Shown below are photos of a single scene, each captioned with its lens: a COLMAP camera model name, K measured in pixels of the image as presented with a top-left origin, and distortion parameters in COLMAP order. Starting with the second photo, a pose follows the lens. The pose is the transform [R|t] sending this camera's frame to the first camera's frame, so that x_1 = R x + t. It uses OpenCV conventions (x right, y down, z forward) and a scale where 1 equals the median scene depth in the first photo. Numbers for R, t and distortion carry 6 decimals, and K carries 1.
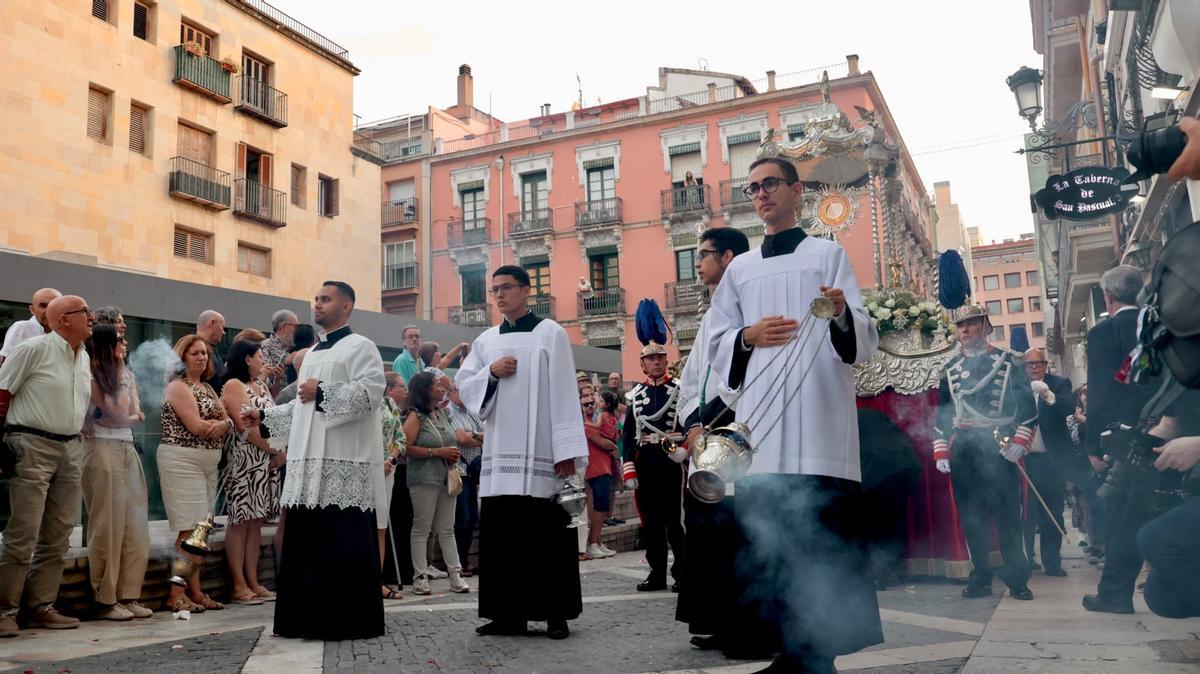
lens RADIAL K [[967.5, 0, 594.2], [0, 967.5, 343.1], [0, 0, 1]] dist [-0.041267, 0.059230]
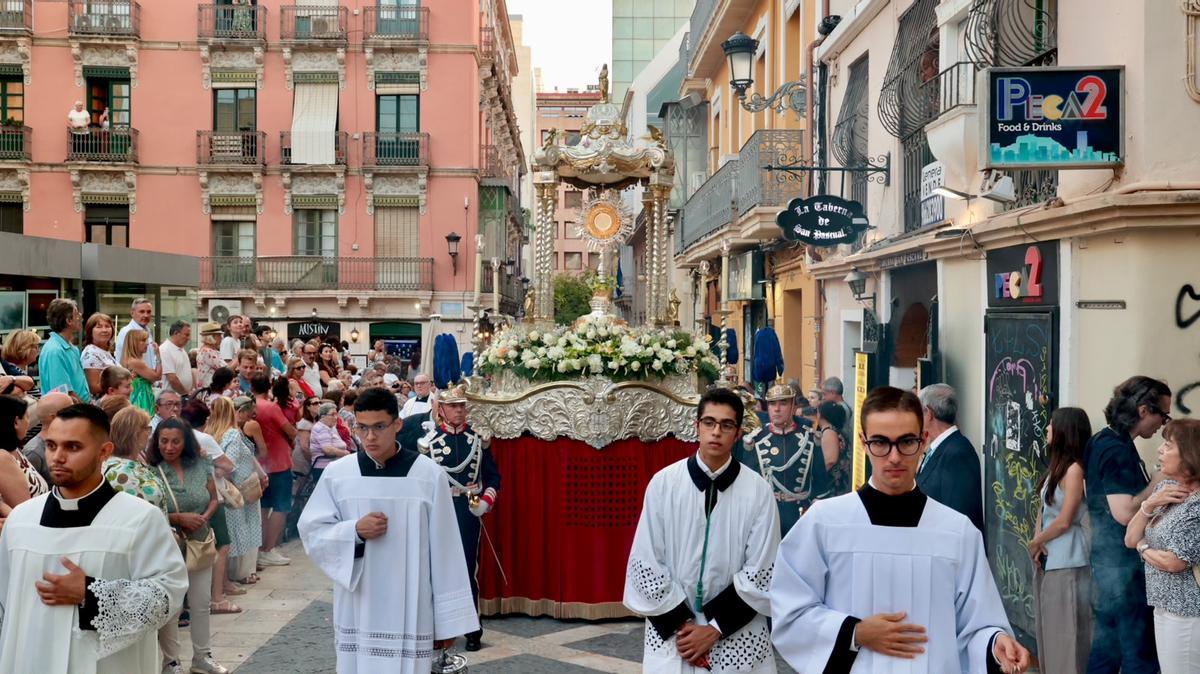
lens RADIAL K [[1224.3, 0, 576.6], [0, 1224.3, 362.4], [0, 0, 1]] dist [0.044658, 0.000000]
pose [[0.900374, 0.027944, 0.434219, -0.282118], [-0.095982, 0.986109, 0.135561, -0.158660], [-0.424399, -0.163732, 0.890549, -0.070267]]
